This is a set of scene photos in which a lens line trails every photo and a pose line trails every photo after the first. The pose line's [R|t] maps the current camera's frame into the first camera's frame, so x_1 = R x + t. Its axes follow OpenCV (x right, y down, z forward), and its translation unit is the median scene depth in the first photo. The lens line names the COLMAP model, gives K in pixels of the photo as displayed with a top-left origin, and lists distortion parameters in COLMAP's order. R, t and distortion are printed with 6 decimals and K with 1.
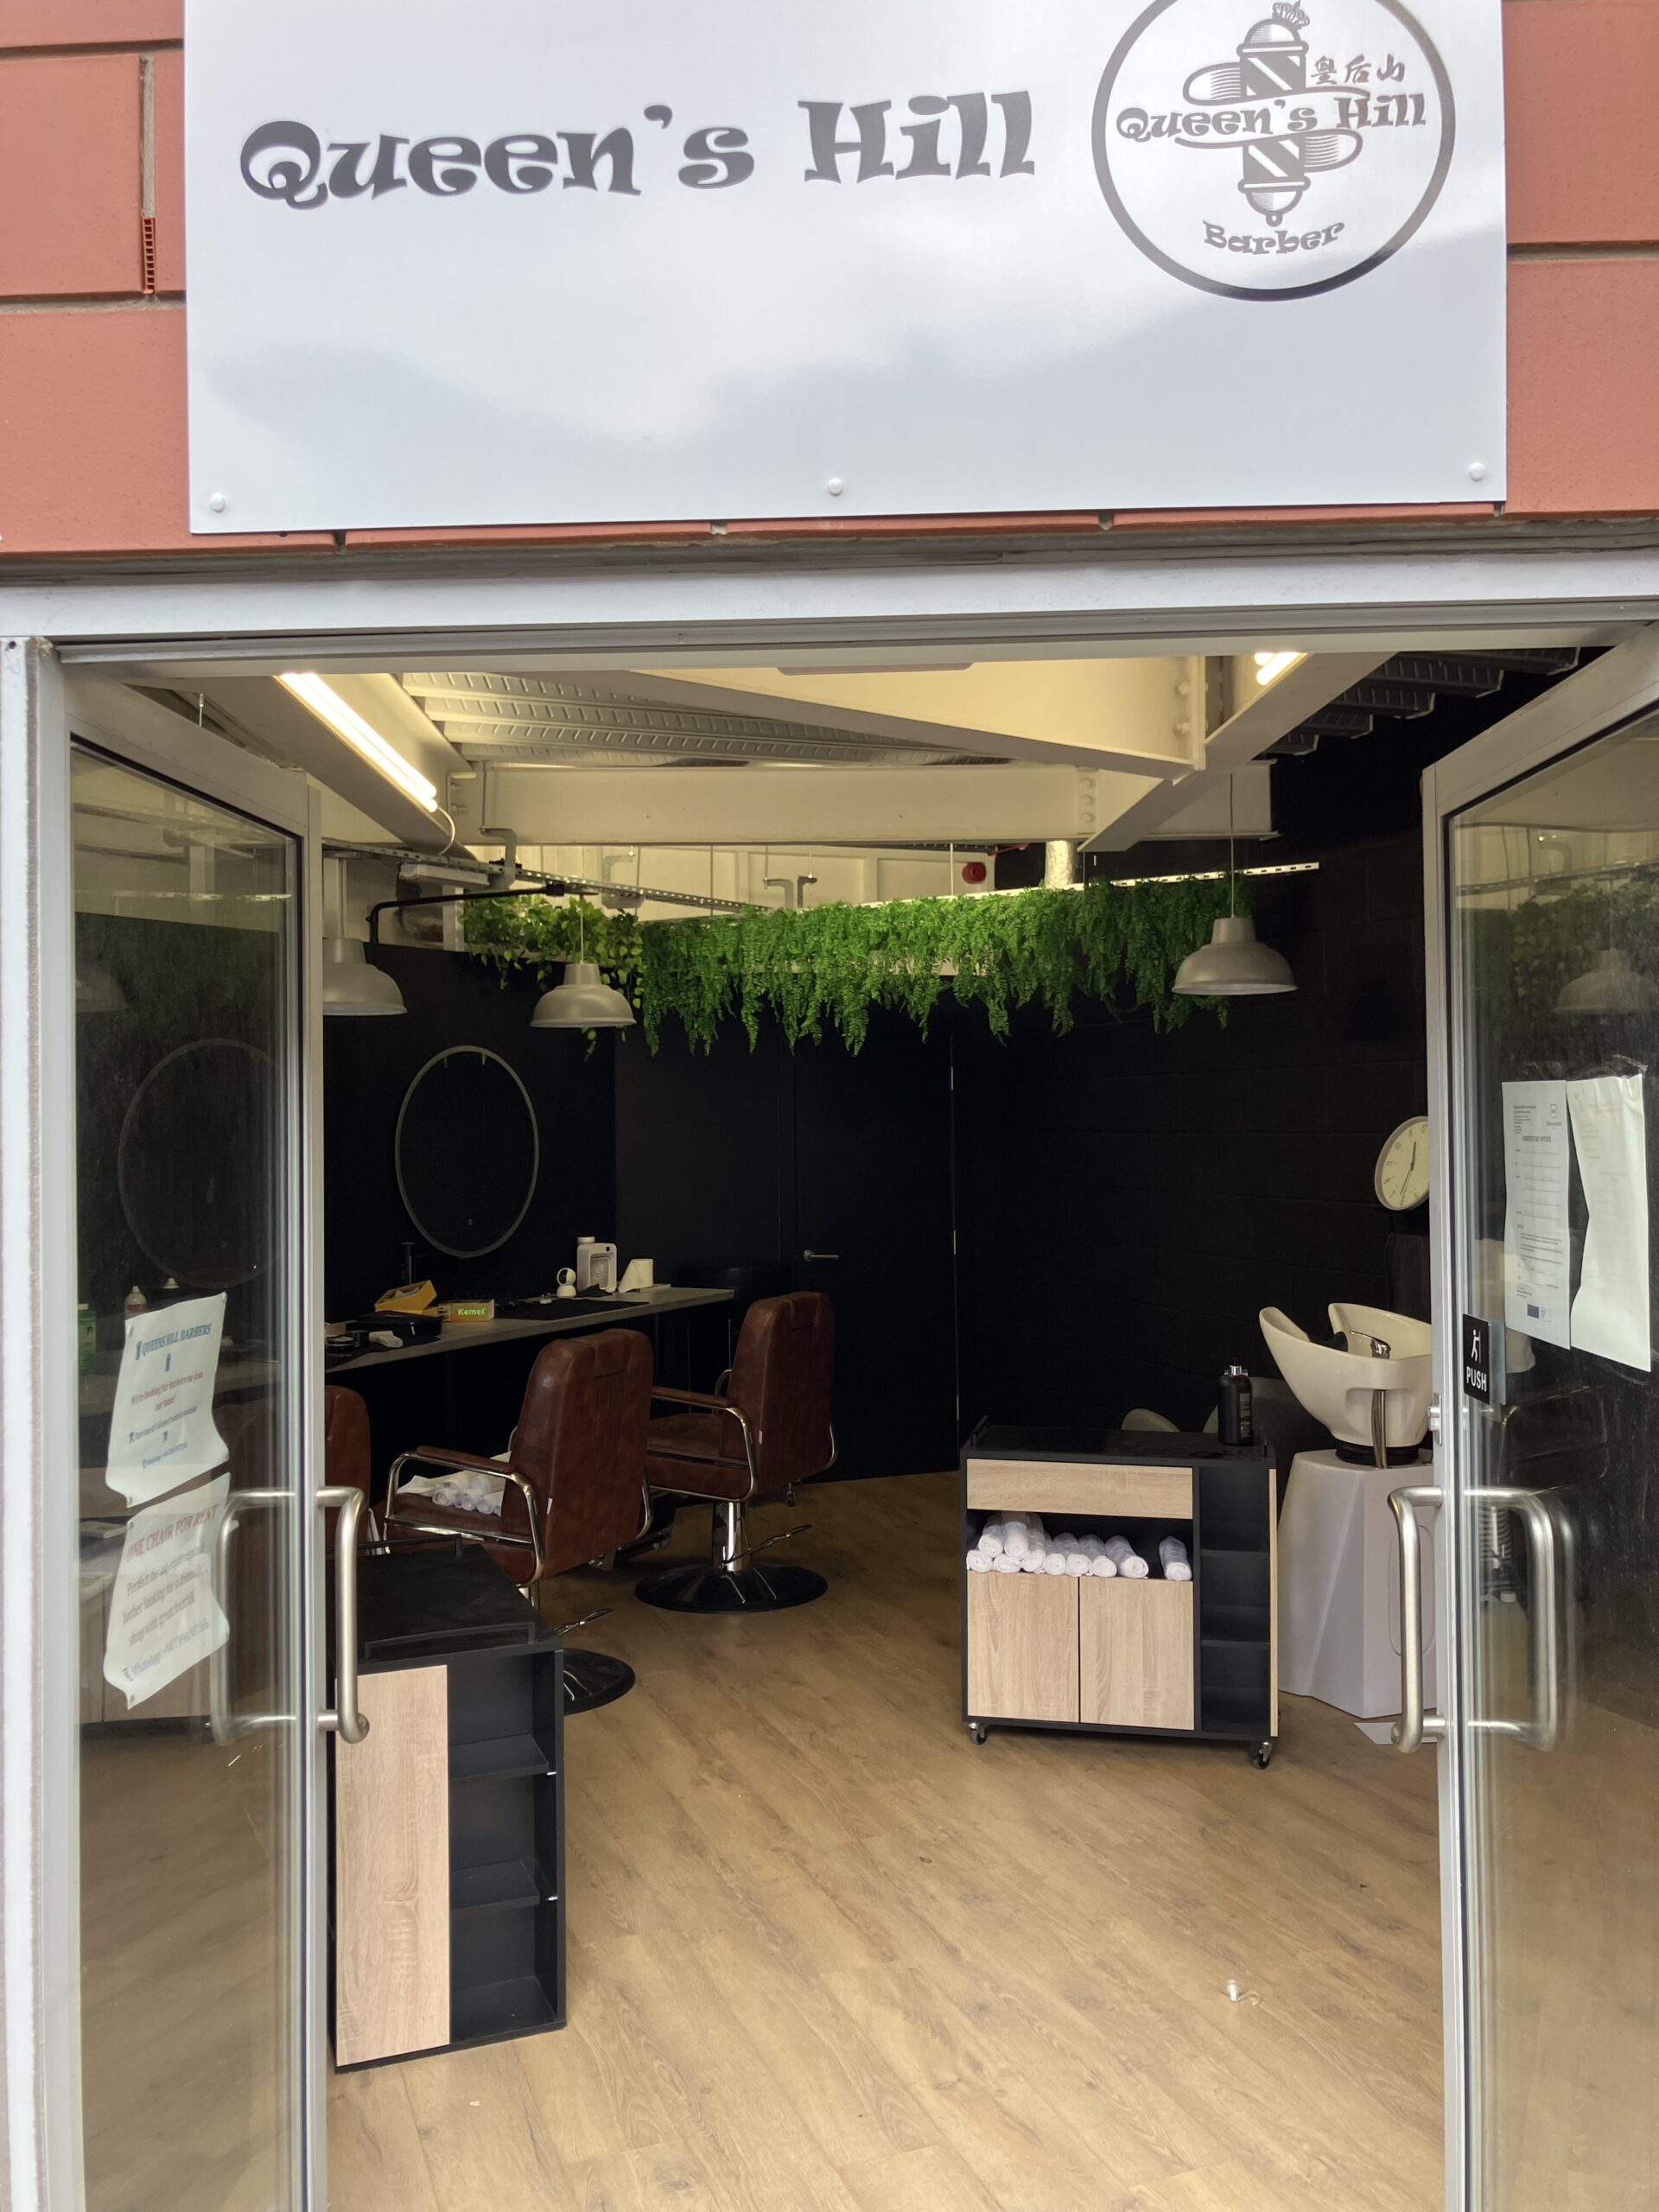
lens RADIAL K [[1880.3, 0, 829.5], [0, 1880.3, 1106.0], [0, 0, 1]] dist [0.070809, -0.142386]
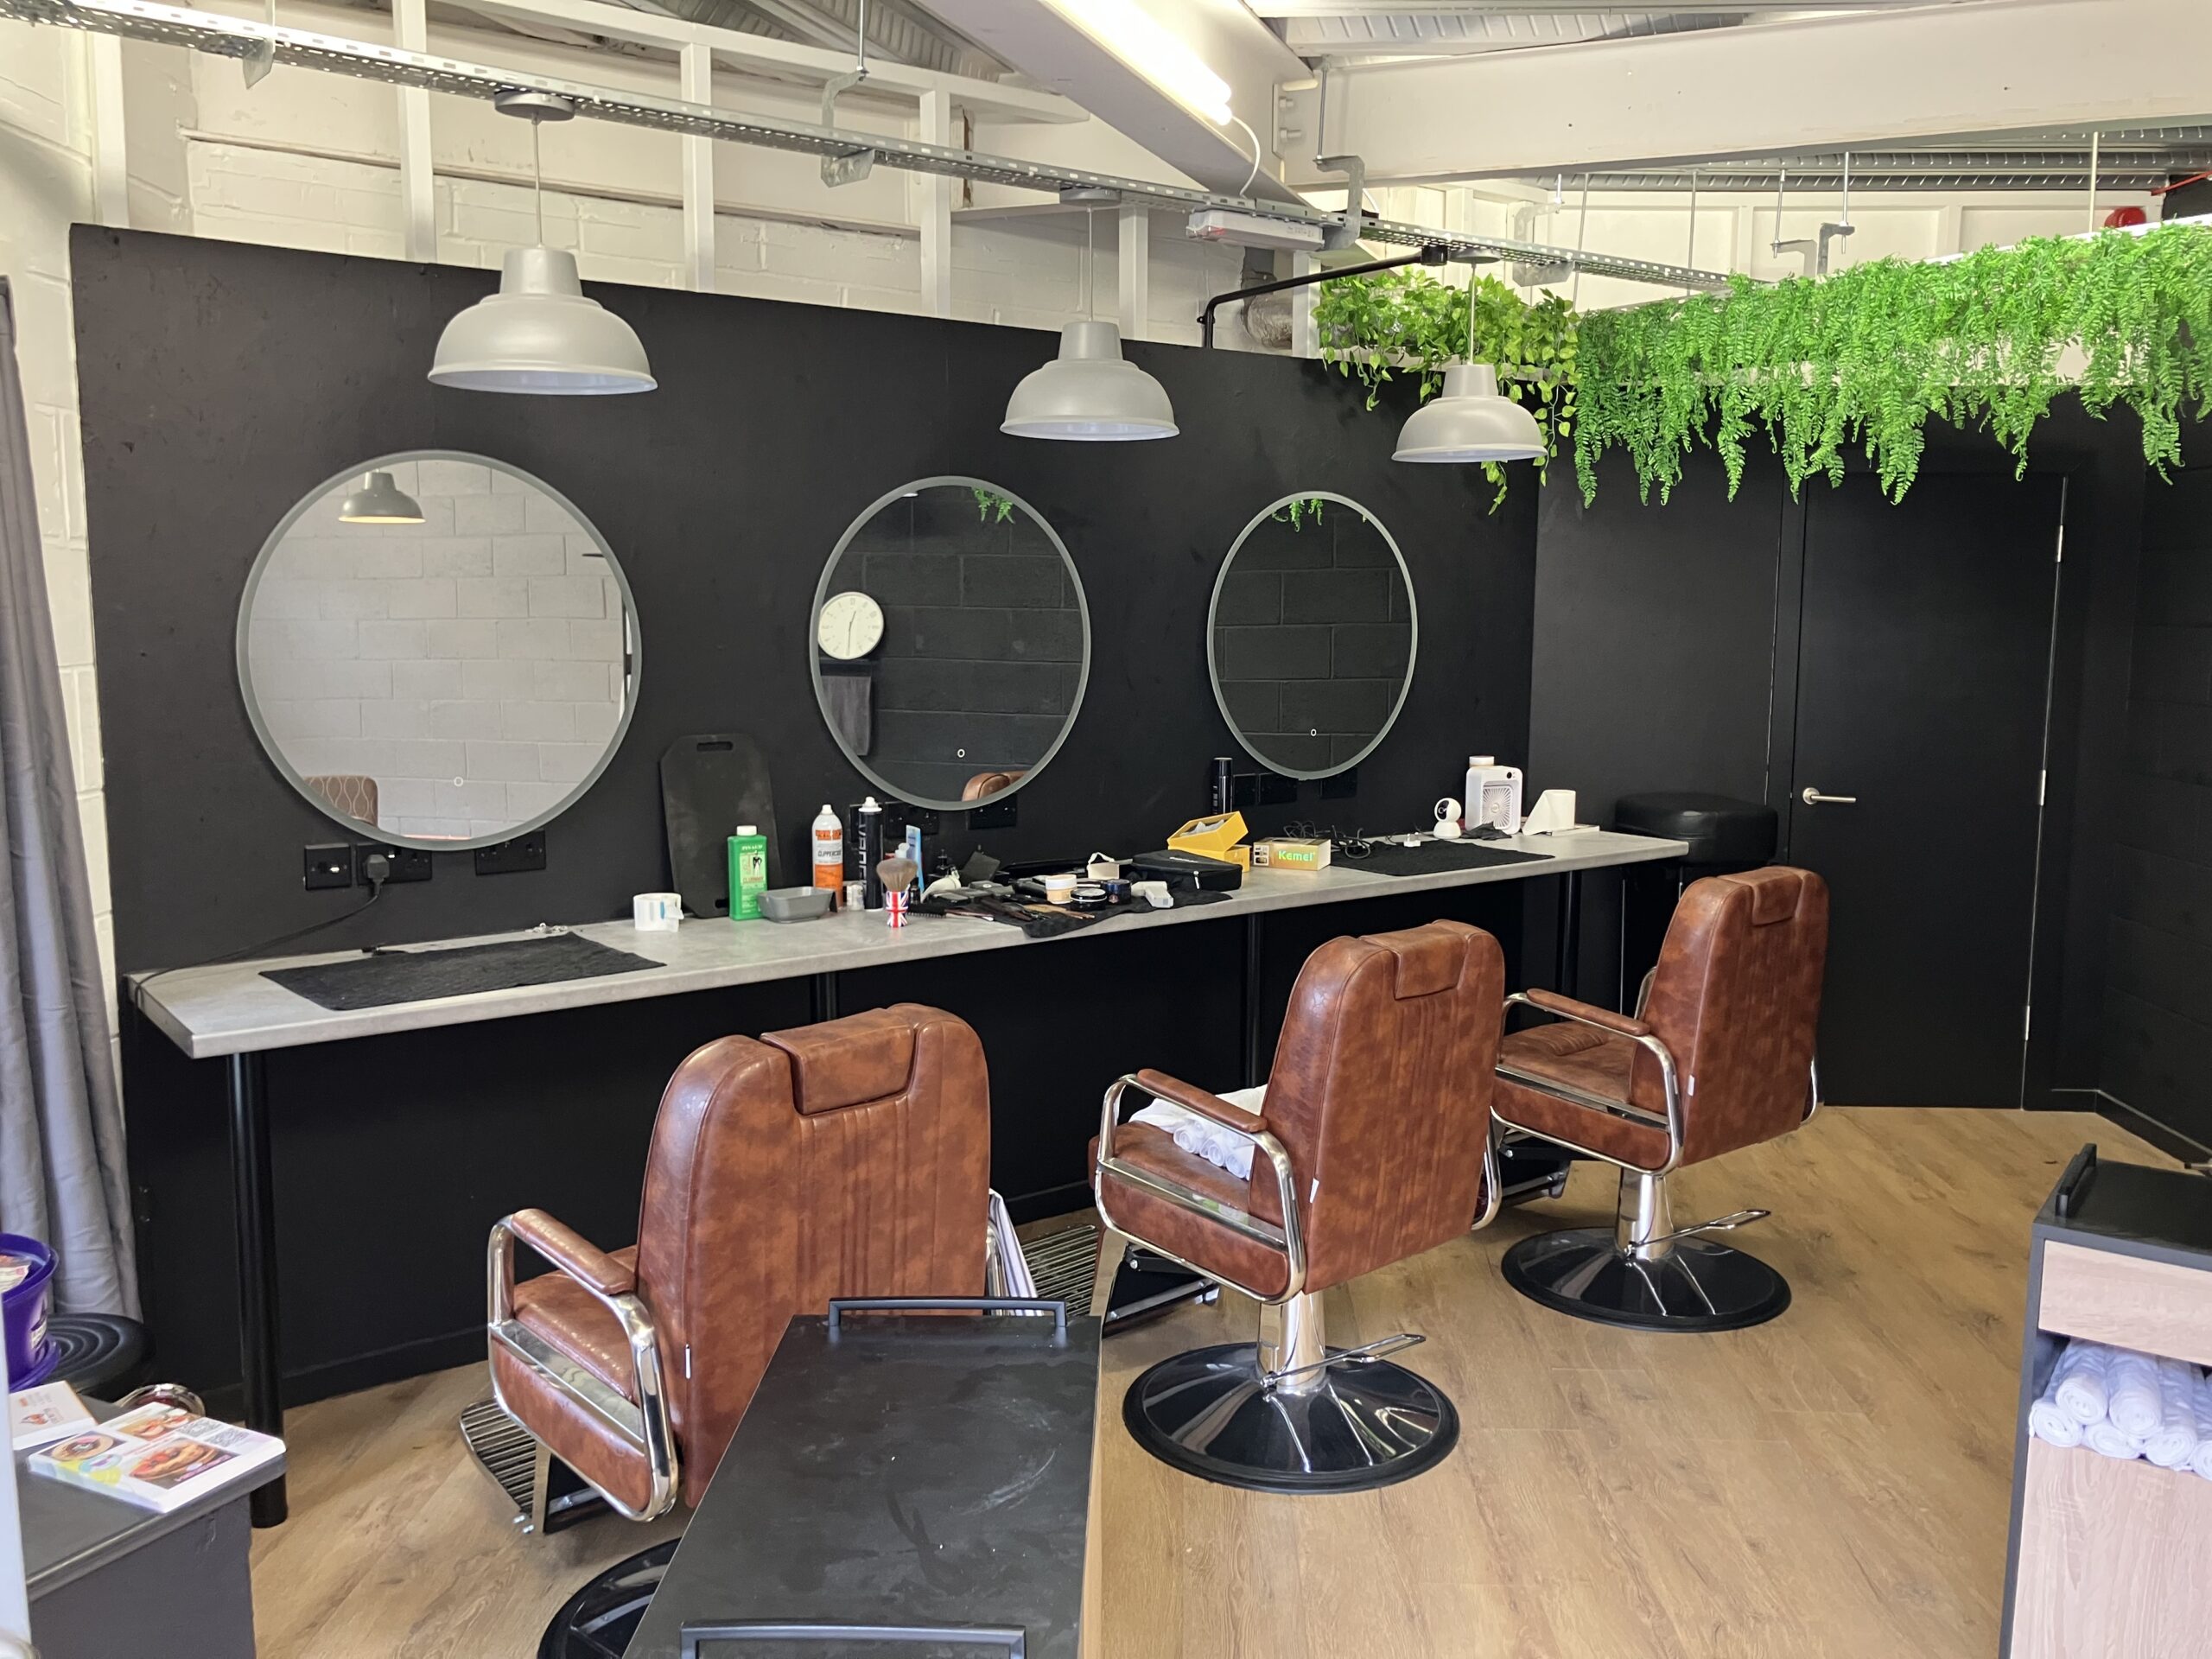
lens RADIAL K [[1805.5, 0, 1103.8], [0, 1805.5, 808.1], [0, 0, 1]] dist [0.003723, -0.006734]
pose [[0.915885, 0.065974, -0.395983, 0.016977], [-0.017287, 0.991970, 0.125286, 0.004083], [0.401069, -0.107902, 0.909671, 0.322757]]
